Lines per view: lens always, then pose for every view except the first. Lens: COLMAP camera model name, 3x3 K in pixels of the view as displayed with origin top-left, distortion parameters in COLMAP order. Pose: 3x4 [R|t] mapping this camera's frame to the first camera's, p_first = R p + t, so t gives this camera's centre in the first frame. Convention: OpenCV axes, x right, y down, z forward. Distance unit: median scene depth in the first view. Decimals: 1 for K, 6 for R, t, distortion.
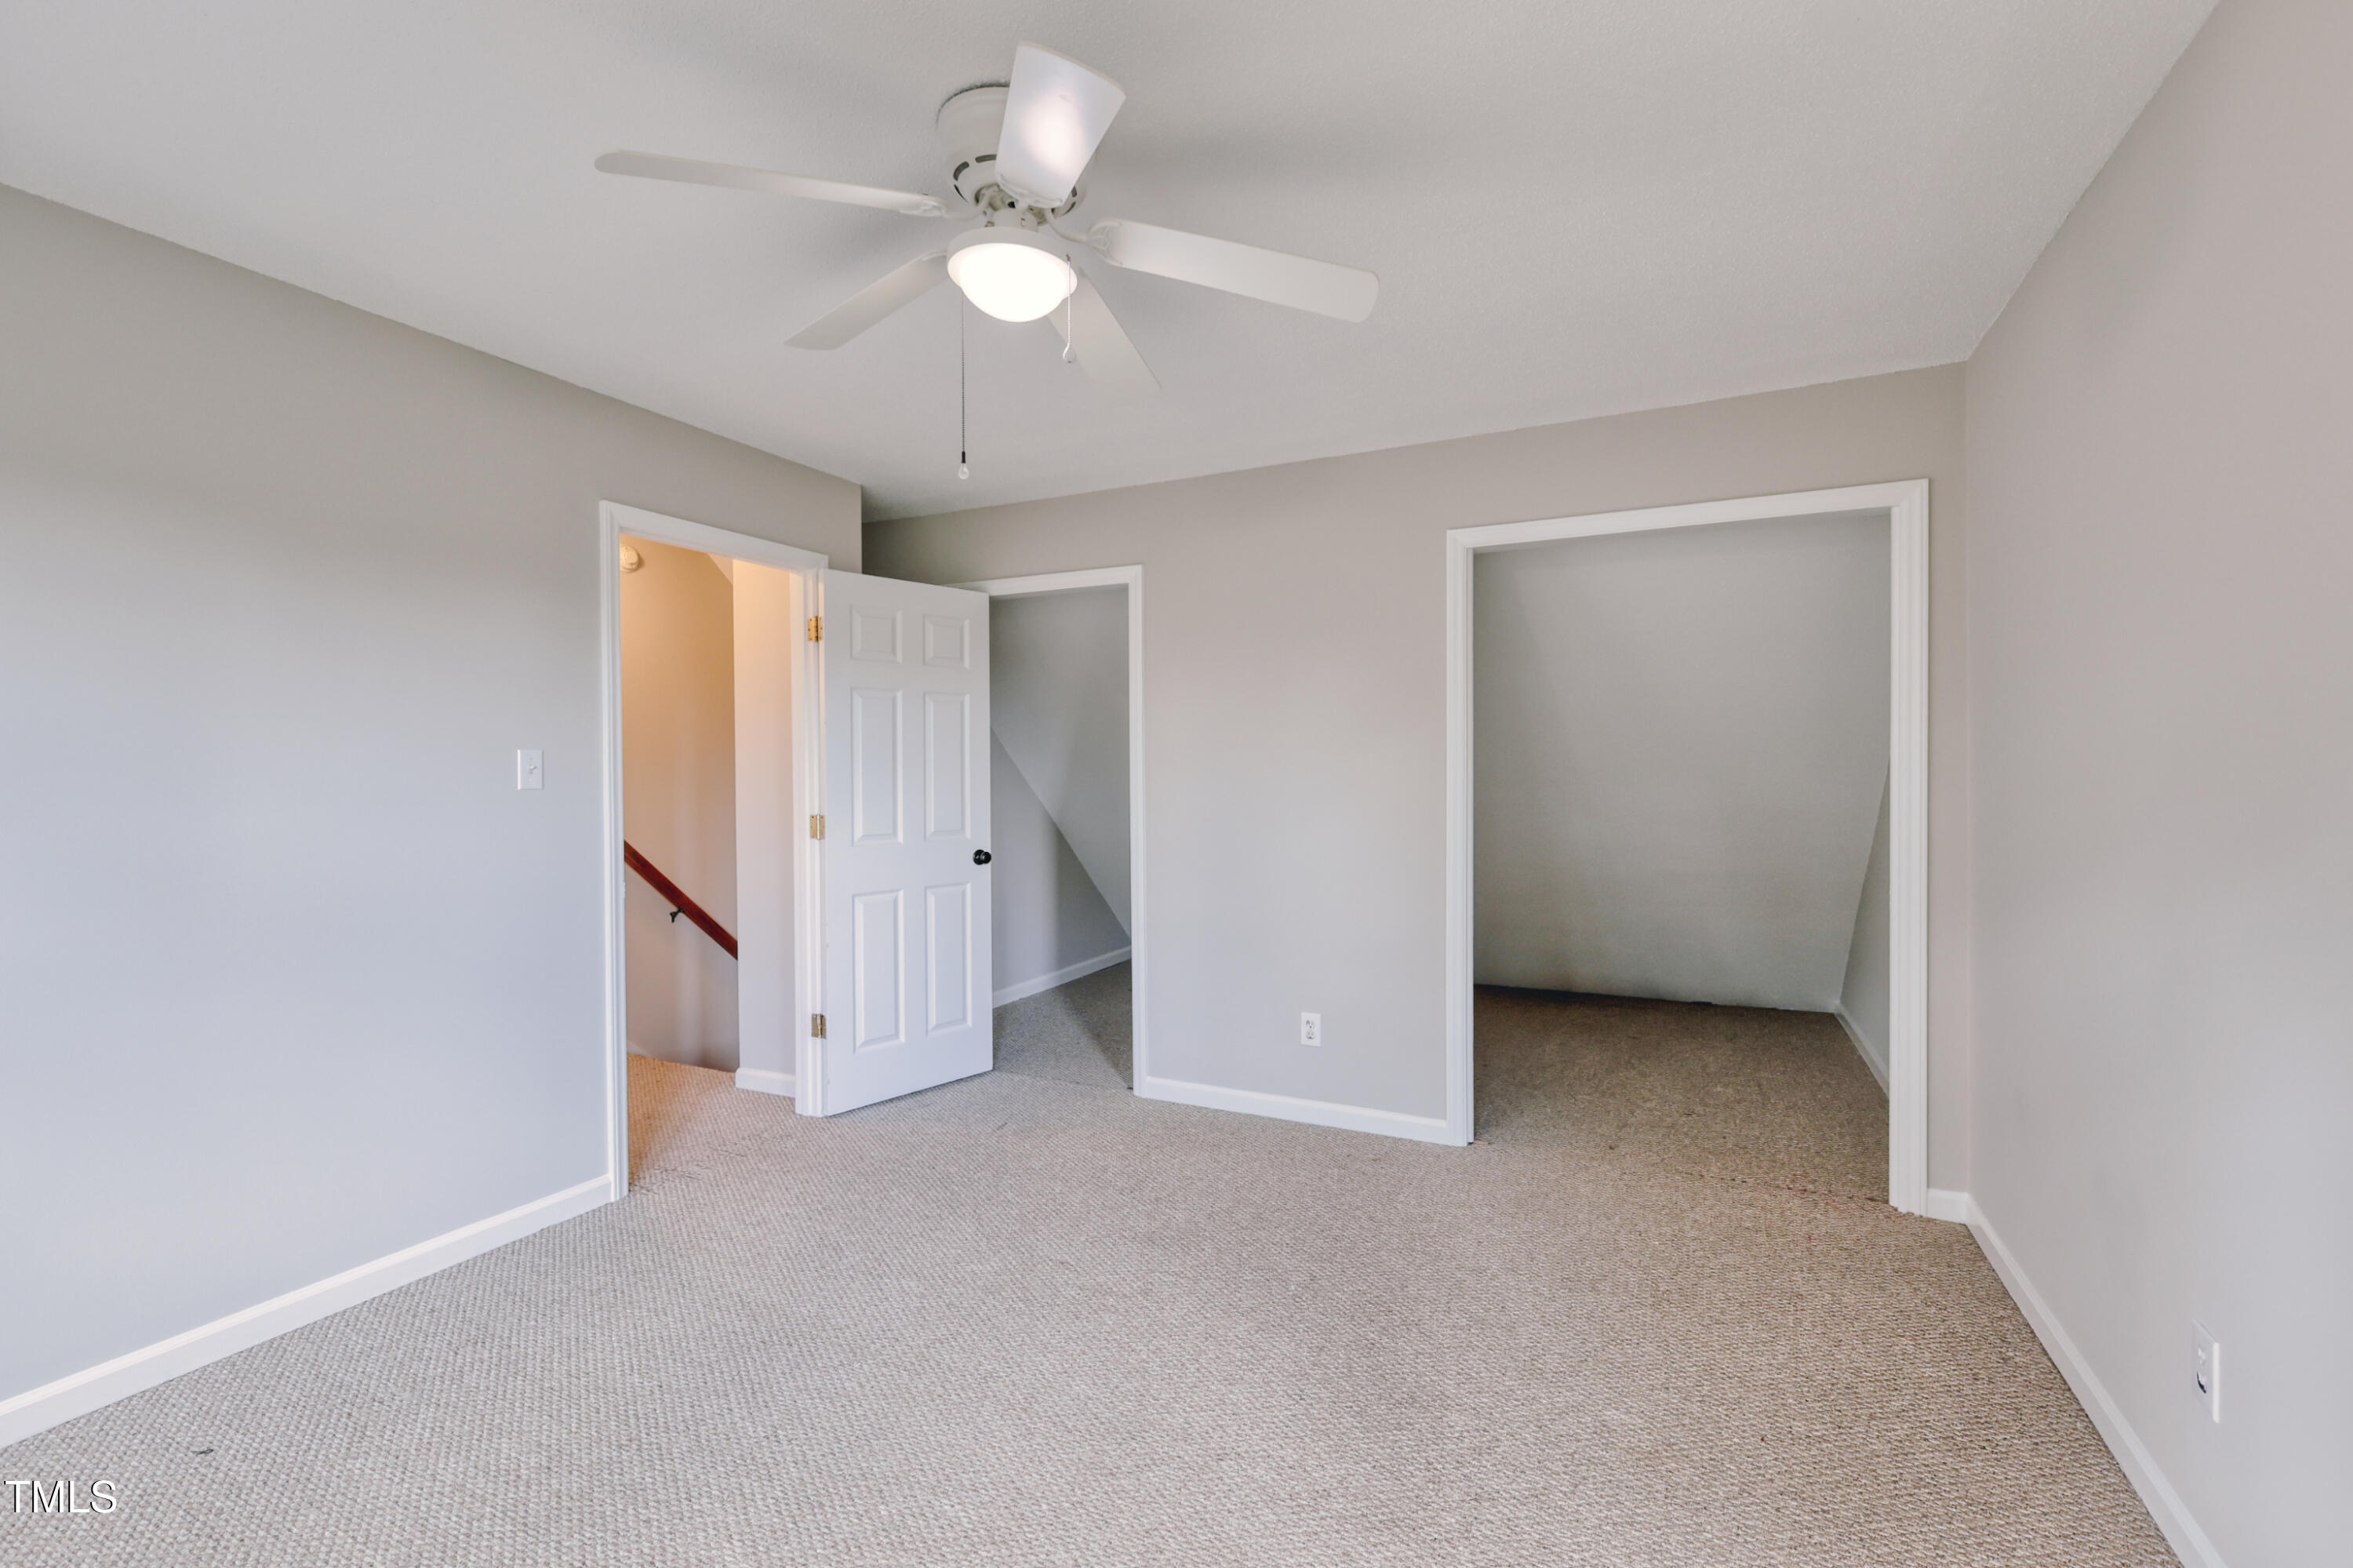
lens RADIAL K [[1022.1, 0, 1176.5], [0, 1022.1, 784.0], [0, 0, 1]] dist [0.000463, 0.000029]
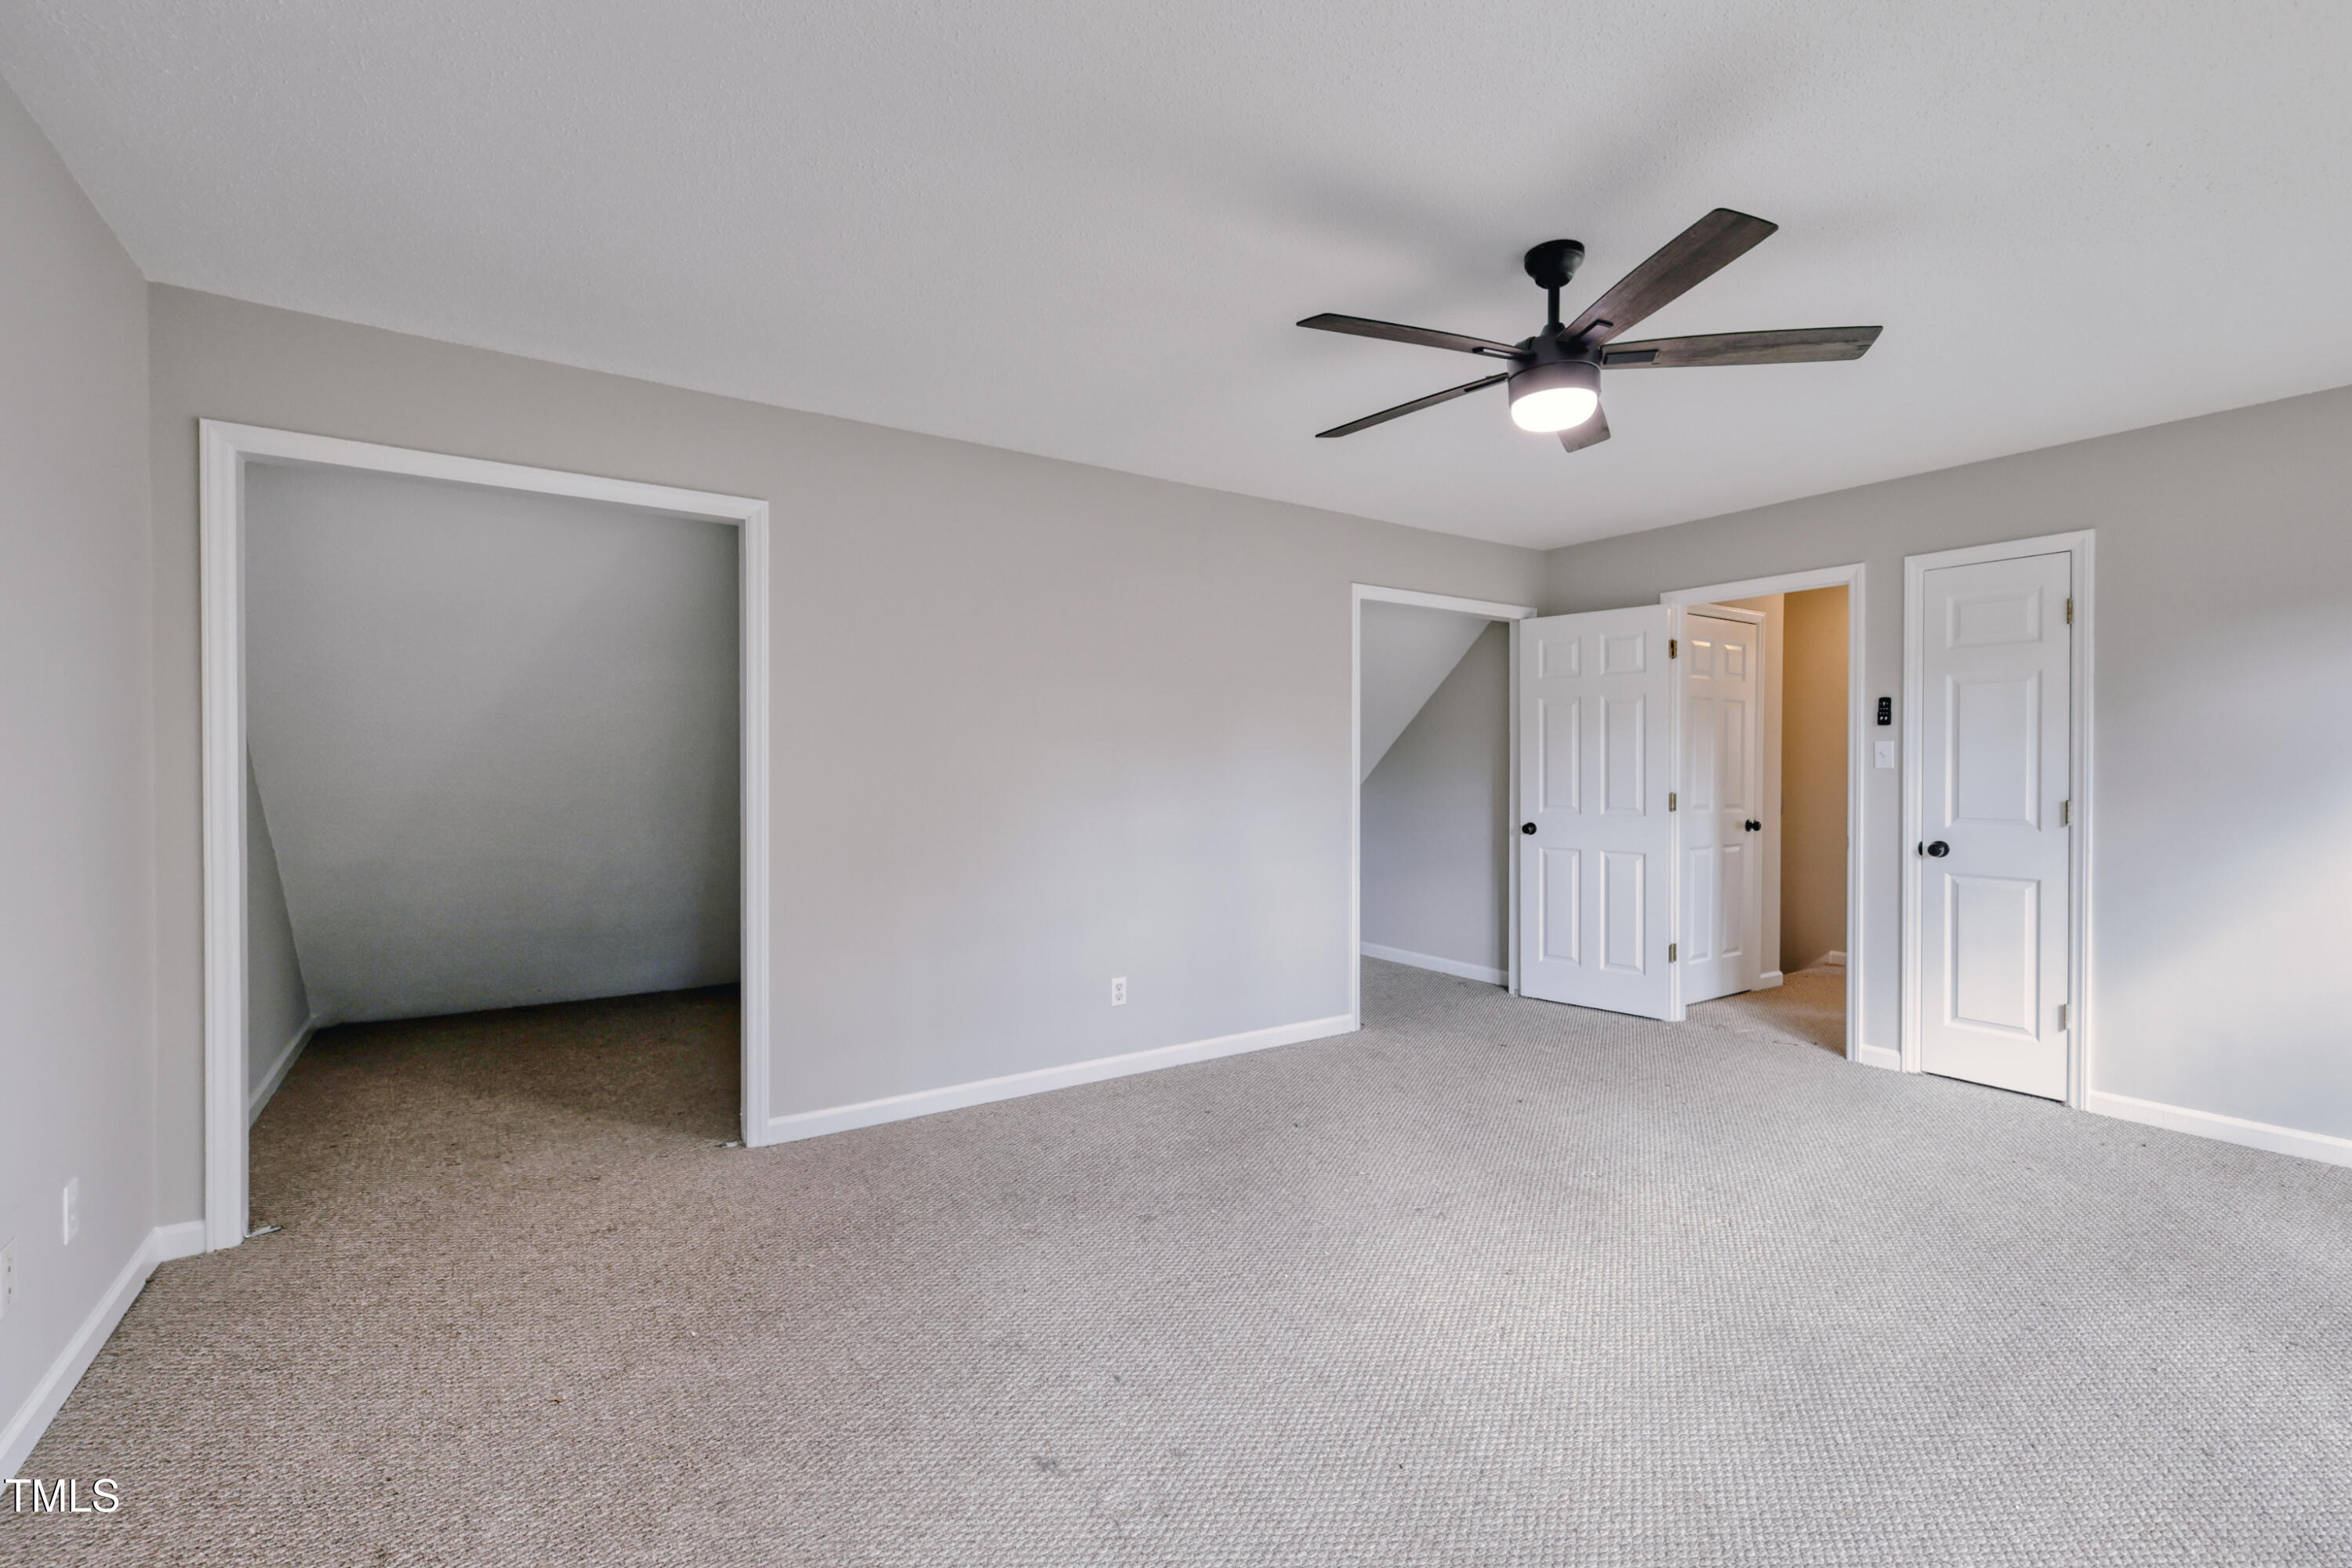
lens RADIAL K [[1043.1, 0, 1183.2], [0, 1043.1, 771.9], [0, 0, 1]] dist [0.000098, 0.000113]
pose [[0.510048, -0.001984, 0.860144, -0.132841], [-0.003242, 0.999986, 0.004230, -0.000113], [-0.860140, -0.004946, 0.510034, 0.062074]]
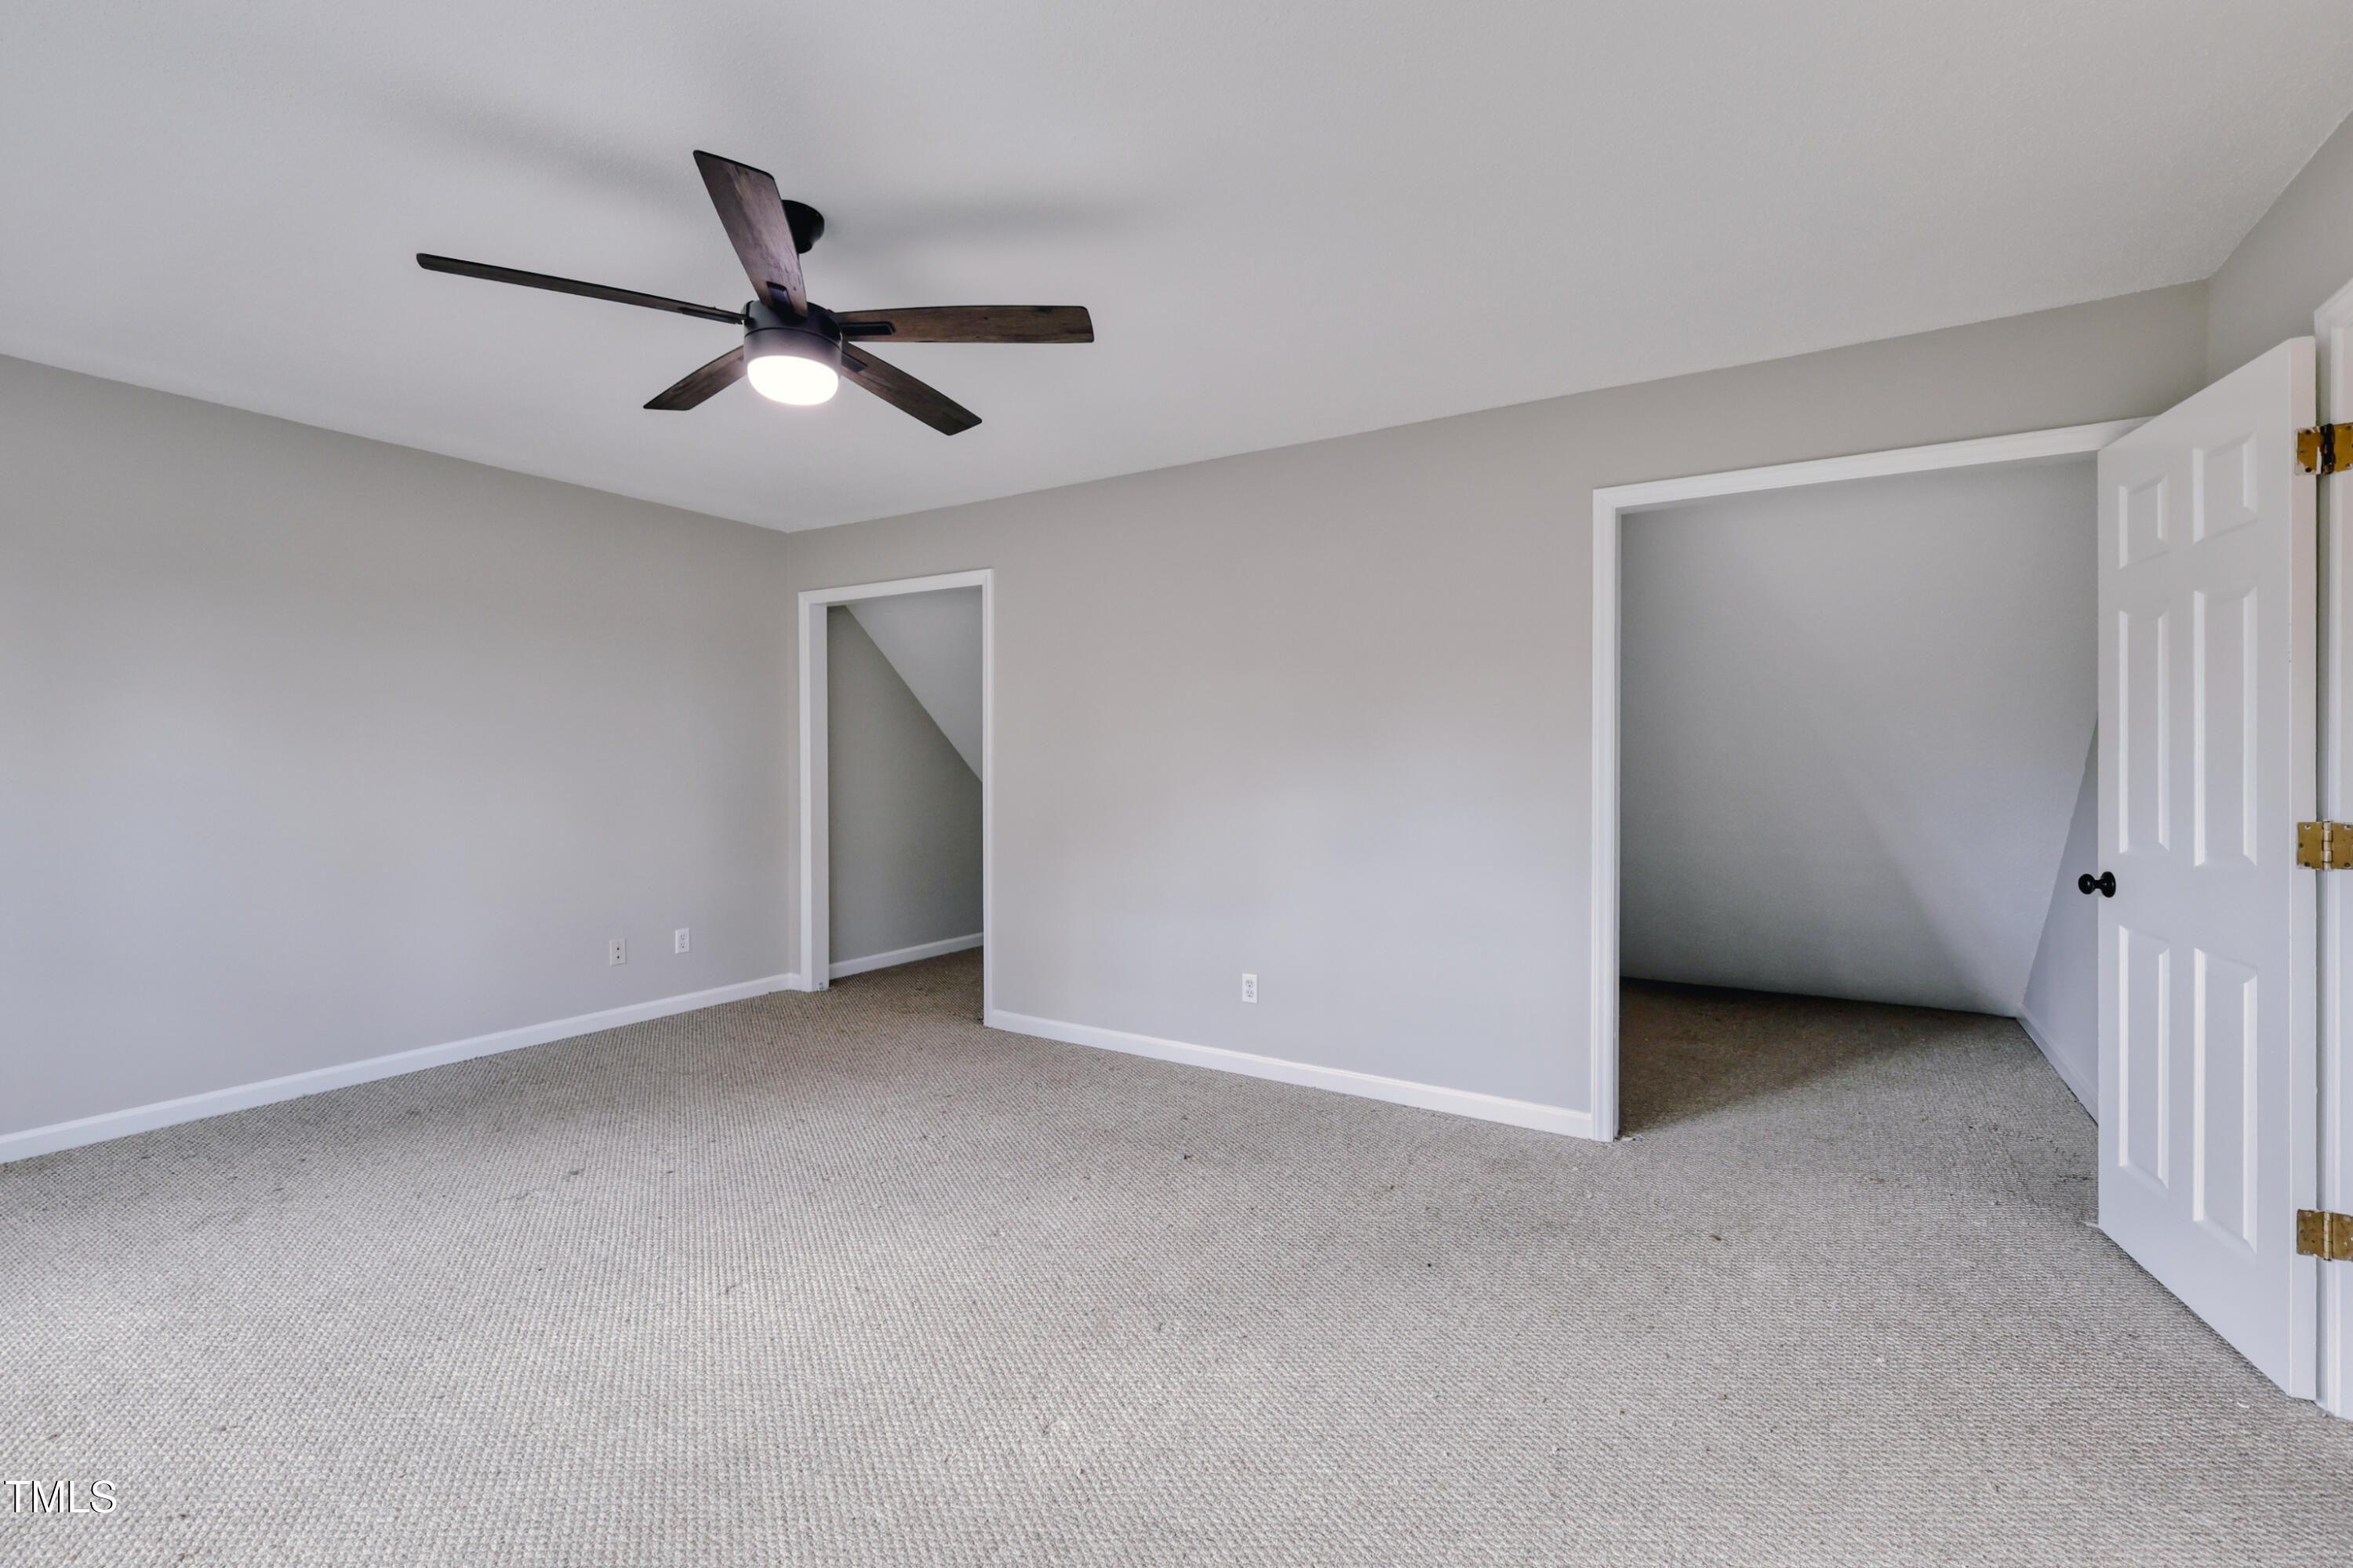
lens RADIAL K [[1043.5, 0, 1183.7], [0, 1043.5, 771.9], [0, 0, 1]] dist [0.000098, 0.000113]
pose [[0.990622, 0.003446, -0.136589, 0.035352], [-0.001733, 0.999918, 0.012662, 0.000016], [0.136622, -0.012306, 0.990547, -0.014501]]
